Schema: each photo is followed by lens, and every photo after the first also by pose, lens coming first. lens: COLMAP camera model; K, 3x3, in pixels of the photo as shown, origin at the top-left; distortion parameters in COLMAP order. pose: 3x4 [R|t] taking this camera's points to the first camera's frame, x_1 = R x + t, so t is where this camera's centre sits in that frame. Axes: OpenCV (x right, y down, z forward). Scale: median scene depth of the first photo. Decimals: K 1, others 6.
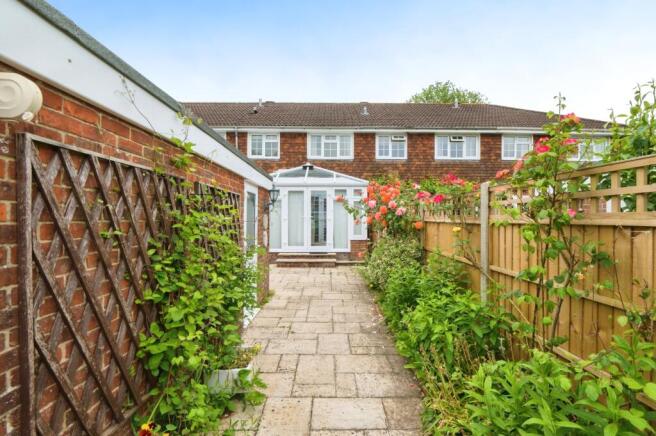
lens RADIAL K [[302.0, 0, 329.2], [0, 302.0, 216.2], [0, 0, 1]] dist [-0.017922, -0.000840]
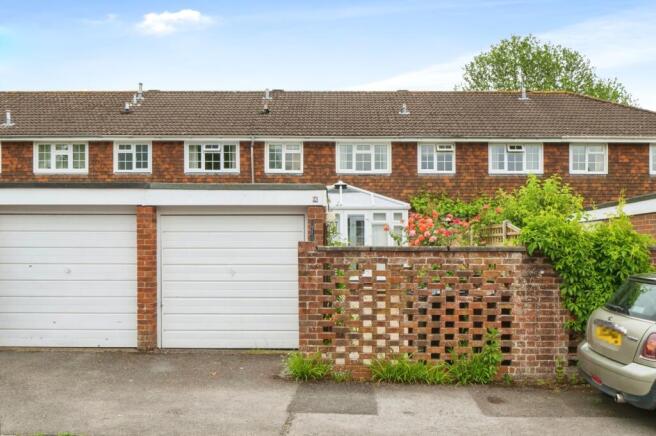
lens RADIAL K [[472.7, 0, 327.0], [0, 472.7, 221.0], [0, 0, 1]] dist [-0.031698, -0.003105]
pose [[0.999044, -0.001055, -0.043699, -0.041072], [-0.000730, 0.999167, -0.040809, -0.002952], [0.043705, 0.040802, 0.998211, -0.316689]]
